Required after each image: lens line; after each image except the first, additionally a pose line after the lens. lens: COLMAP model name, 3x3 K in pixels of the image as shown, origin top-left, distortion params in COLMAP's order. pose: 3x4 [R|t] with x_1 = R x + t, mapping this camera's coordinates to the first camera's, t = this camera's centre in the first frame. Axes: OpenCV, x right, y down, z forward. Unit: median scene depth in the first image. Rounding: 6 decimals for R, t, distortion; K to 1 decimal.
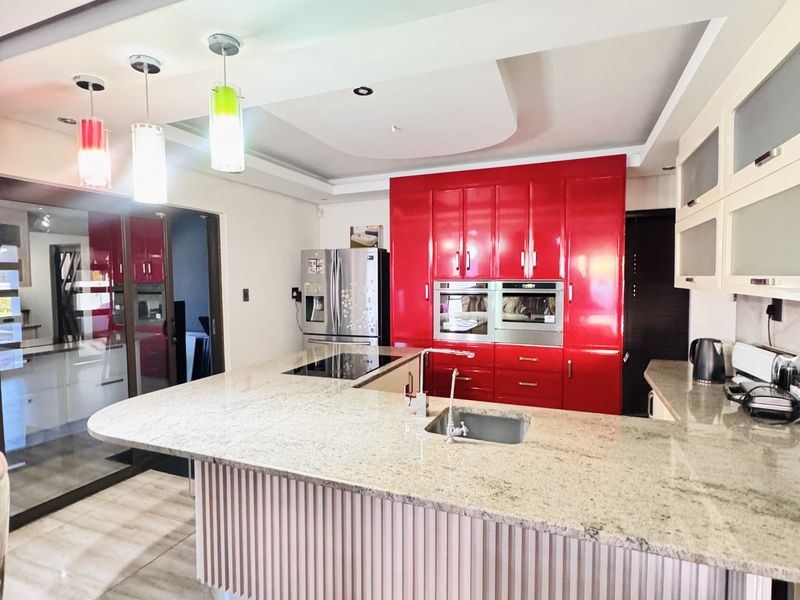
lens RADIAL K [[427.8, 0, 402.4], [0, 427.8, 299.7], [0, 0, 1]] dist [-0.002847, 0.001486]
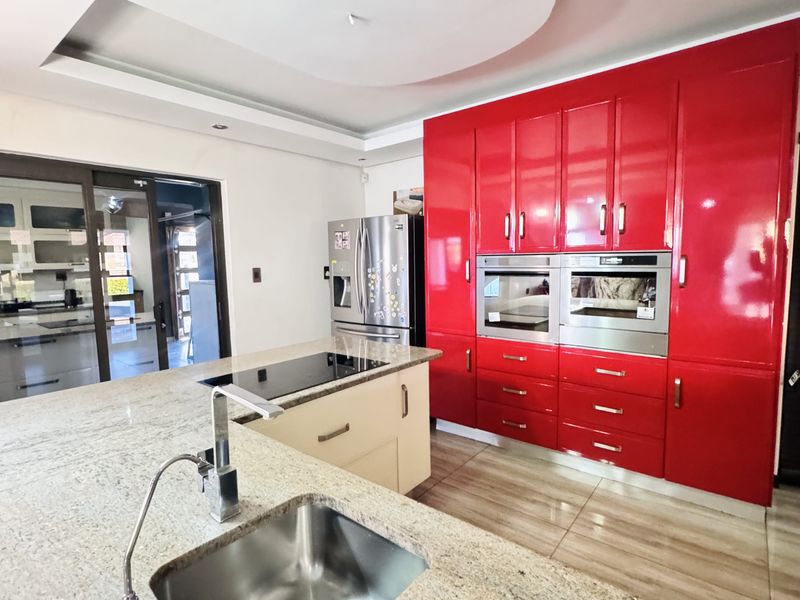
lens RADIAL K [[427.8, 0, 402.4], [0, 427.8, 299.7], [0, 0, 1]] dist [-0.002847, 0.001486]
pose [[0.954146, 0.016497, -0.298886, 0.163112], [-0.002586, 0.998897, 0.046878, -0.002399], [0.299330, -0.043956, 0.953137, 0.247334]]
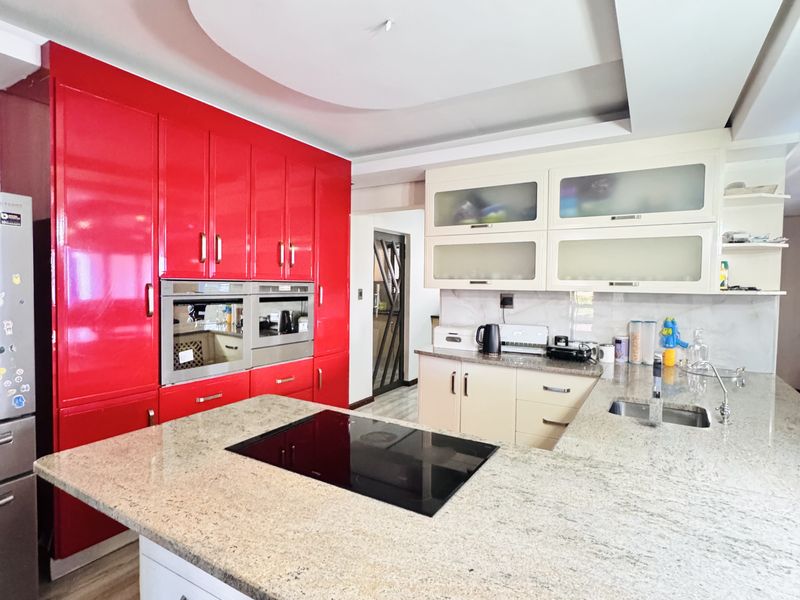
lens RADIAL K [[427.8, 0, 402.4], [0, 427.8, 299.7], [0, 0, 1]] dist [-0.002847, 0.001486]
pose [[0.158329, -0.028675, 0.986970, -0.393853], [0.038016, 0.999014, 0.022926, -0.018275], [-0.986654, 0.033890, 0.159263, 0.575797]]
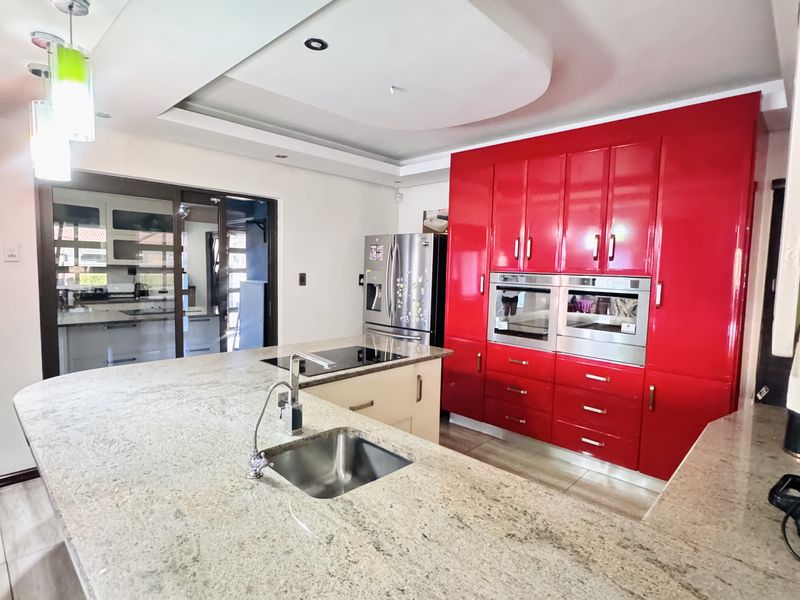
lens RADIAL K [[427.8, 0, 402.4], [0, 427.8, 299.7], [0, 0, 1]] dist [-0.002847, 0.001486]
pose [[0.927614, 0.059555, -0.368763, 0.216209], [-0.051539, 0.998172, 0.031560, -0.006386], [0.369968, -0.010270, 0.928988, 0.137140]]
